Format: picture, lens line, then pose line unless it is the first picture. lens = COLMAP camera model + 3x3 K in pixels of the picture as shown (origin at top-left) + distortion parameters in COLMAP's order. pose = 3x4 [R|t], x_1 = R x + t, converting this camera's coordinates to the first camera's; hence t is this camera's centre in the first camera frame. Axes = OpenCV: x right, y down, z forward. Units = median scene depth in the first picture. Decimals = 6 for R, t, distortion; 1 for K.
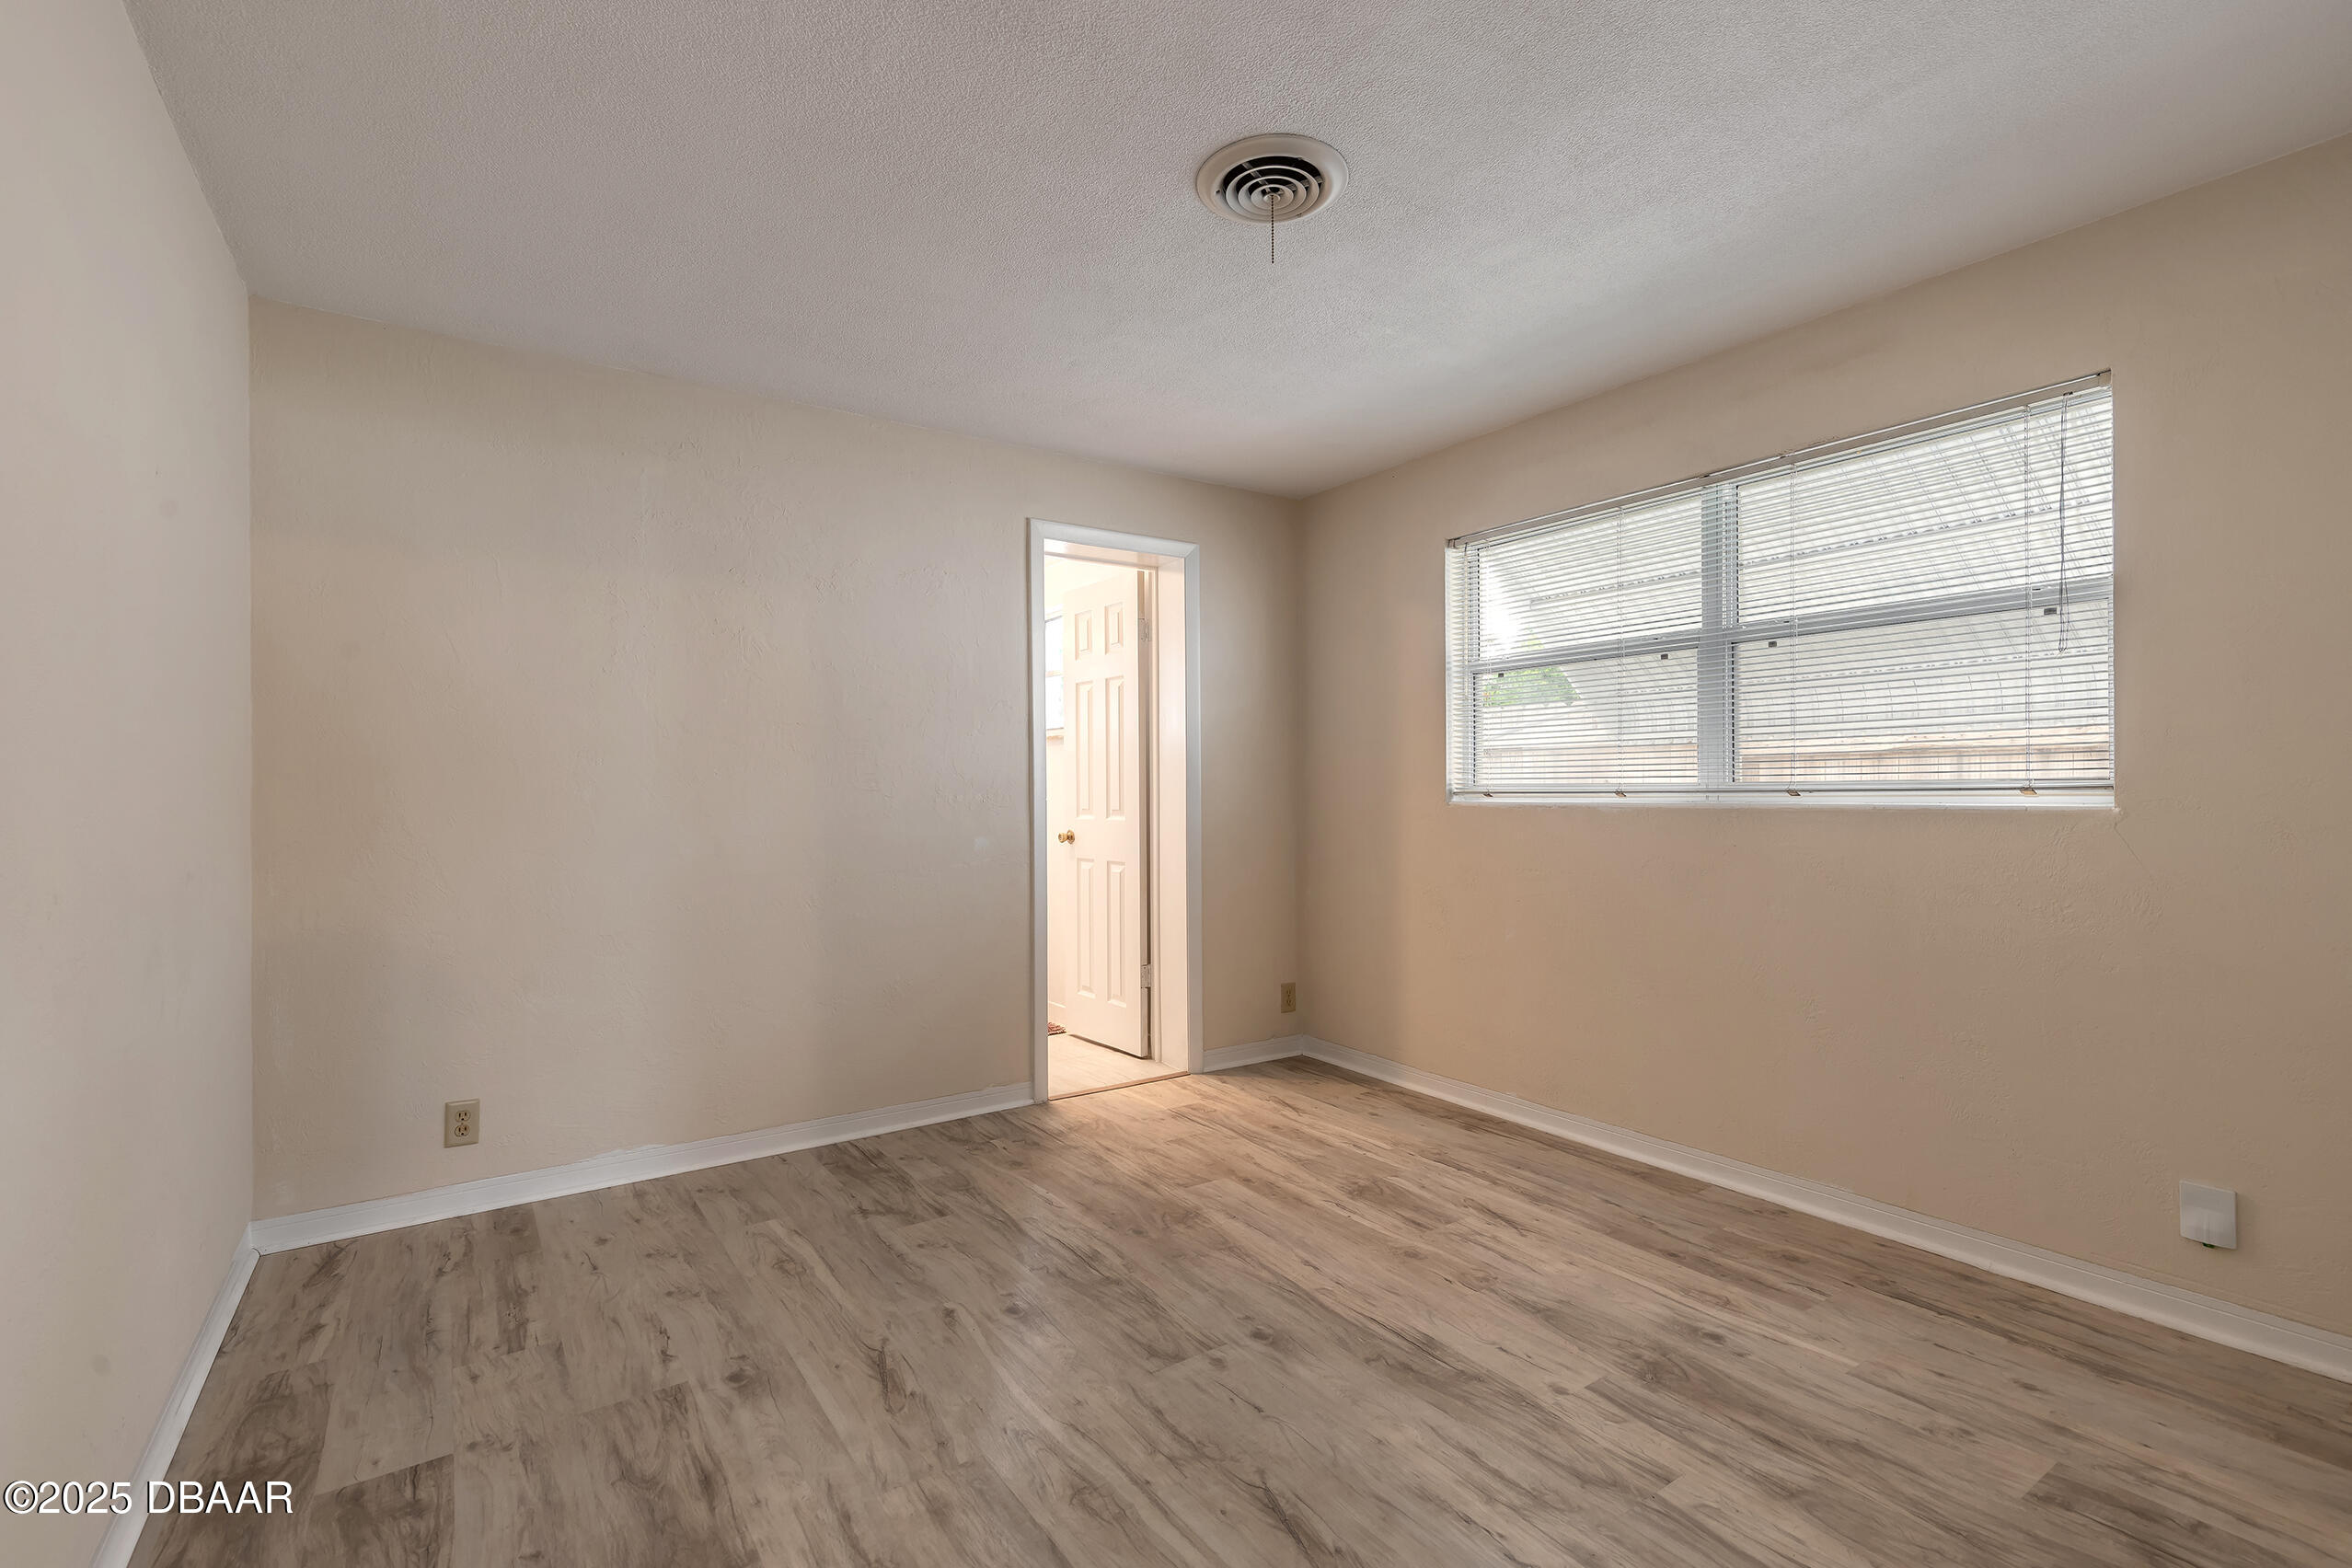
lens RADIAL K [[1087.5, 0, 1172.2], [0, 1087.5, 786.1], [0, 0, 1]] dist [0.009811, -0.000538]
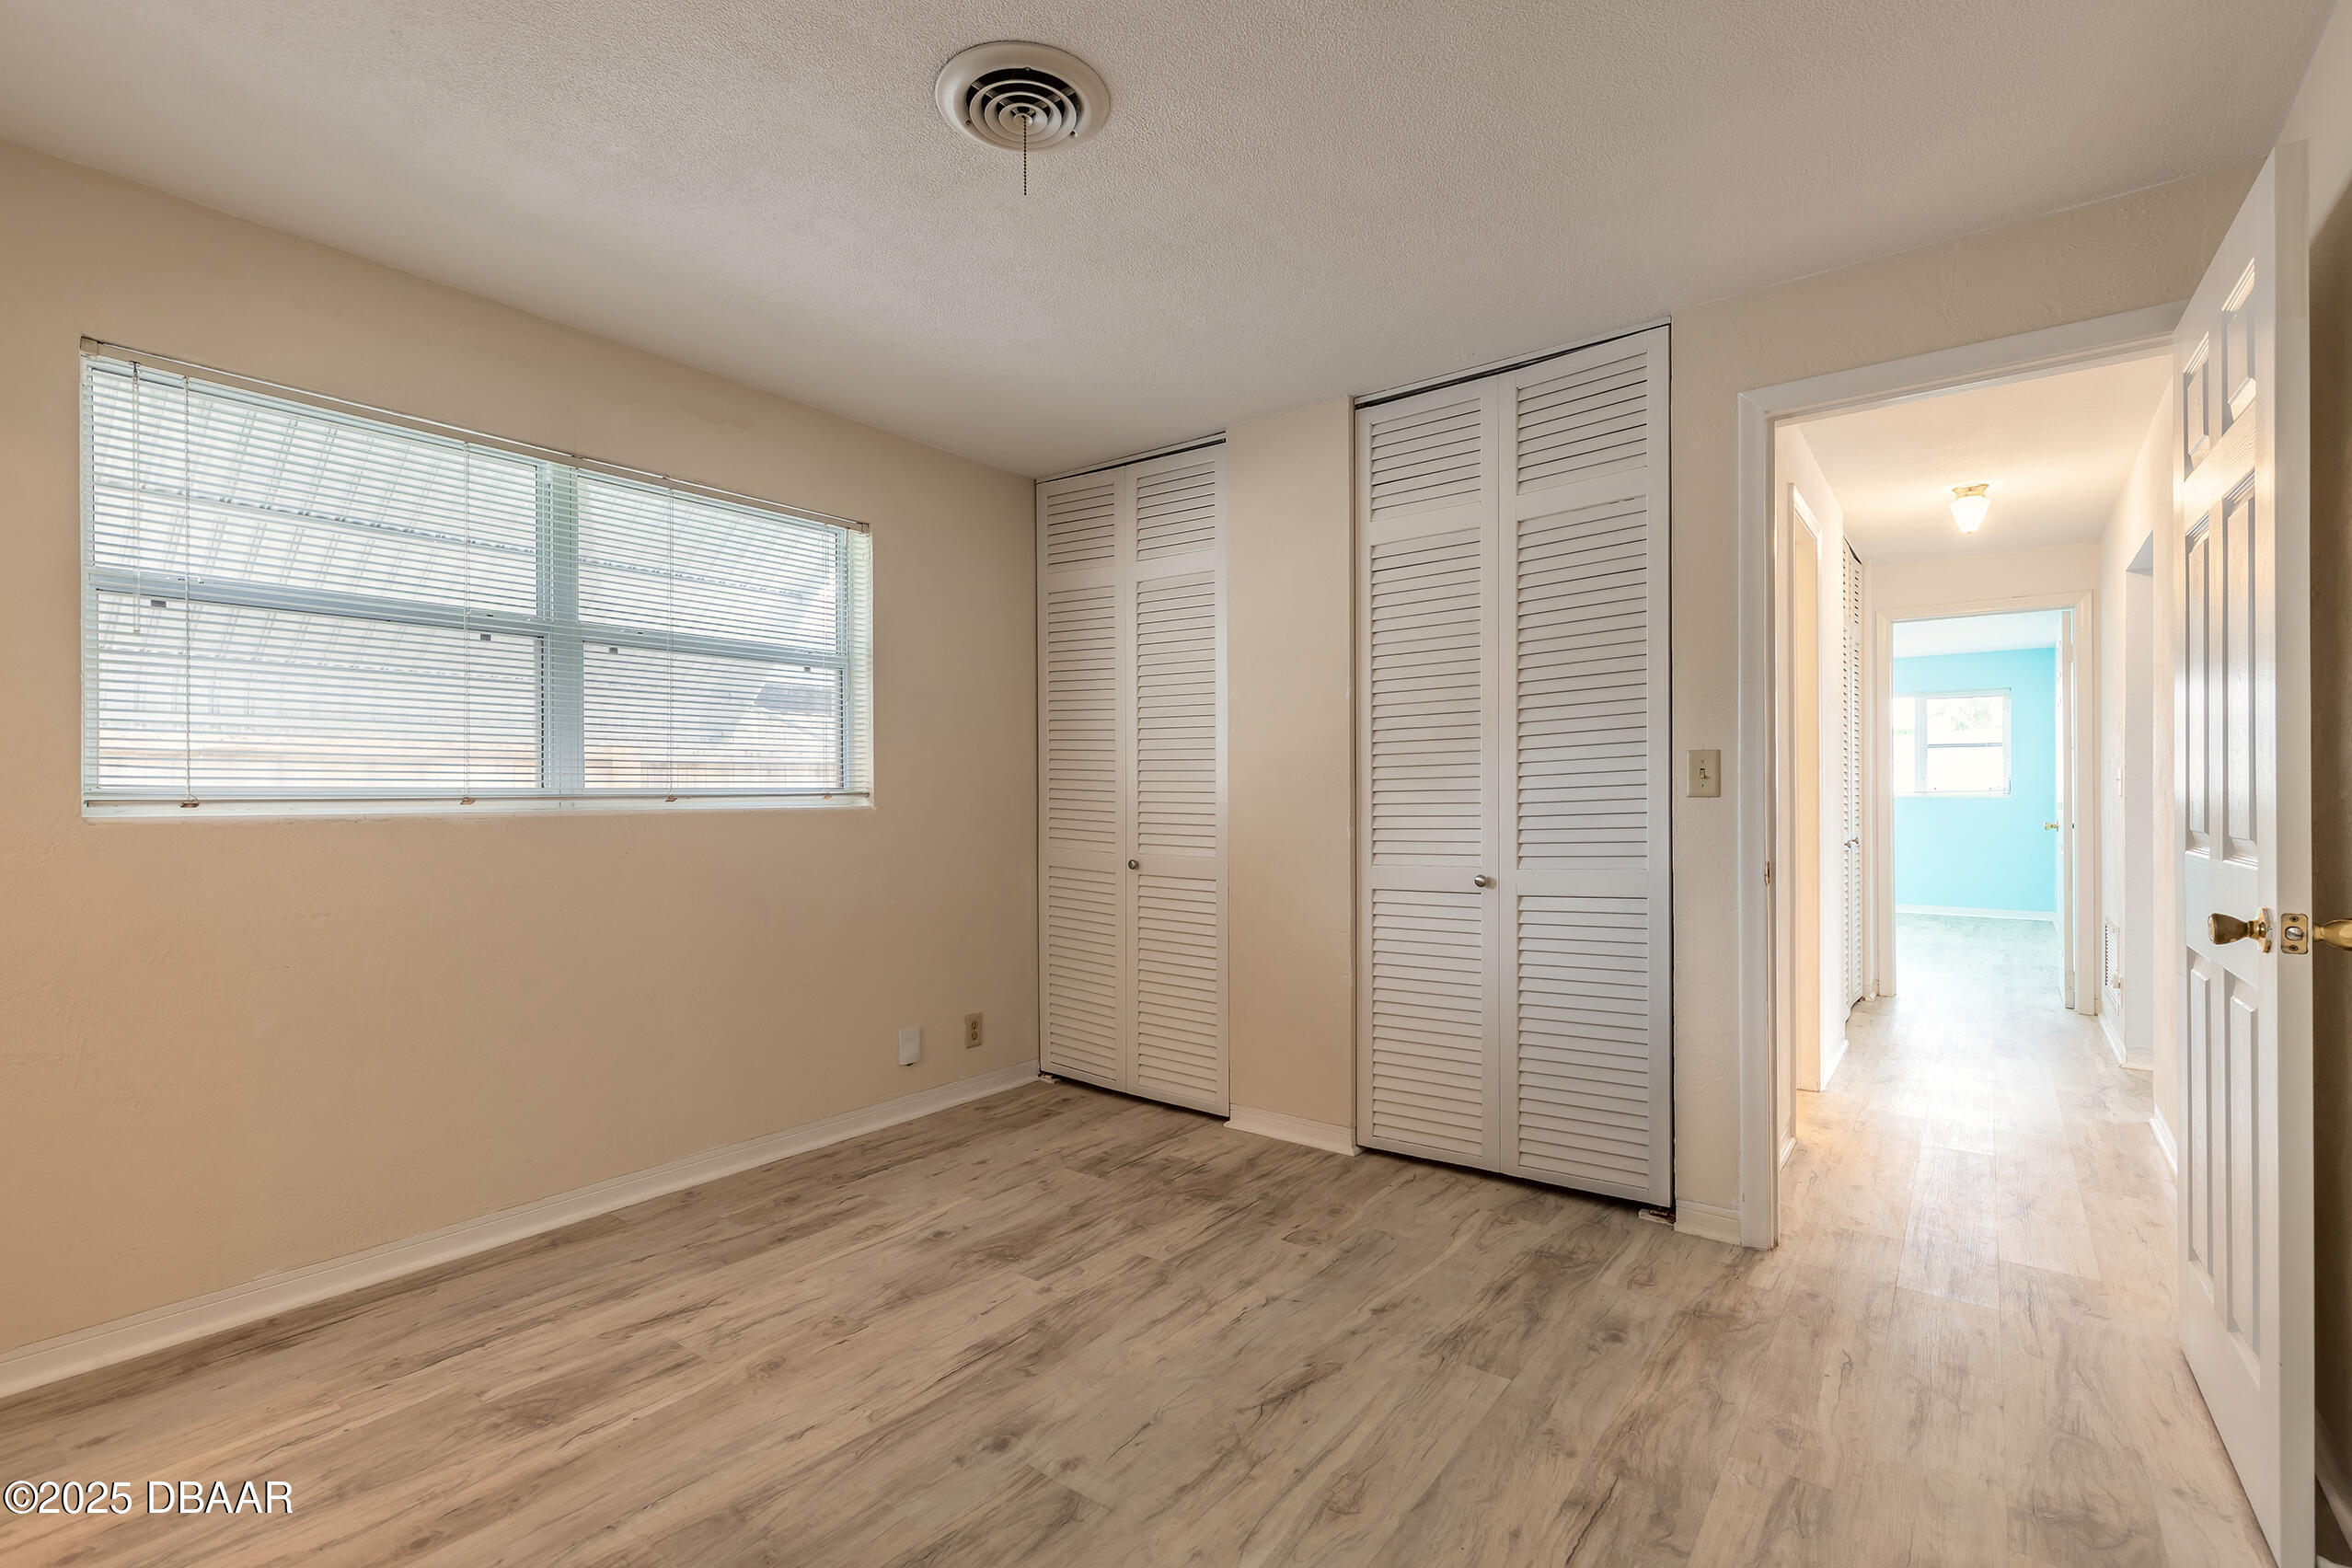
lens RADIAL K [[1067.9, 0, 1176.0], [0, 1067.9, 784.0], [0, 0, 1]] dist [0.007439, -0.000386]
pose [[-0.331991, 0.014258, 0.943175, -0.640128], [0.000465, 0.999888, -0.014952, 0.008709], [-0.943282, -0.004526, -0.331961, 0.985600]]
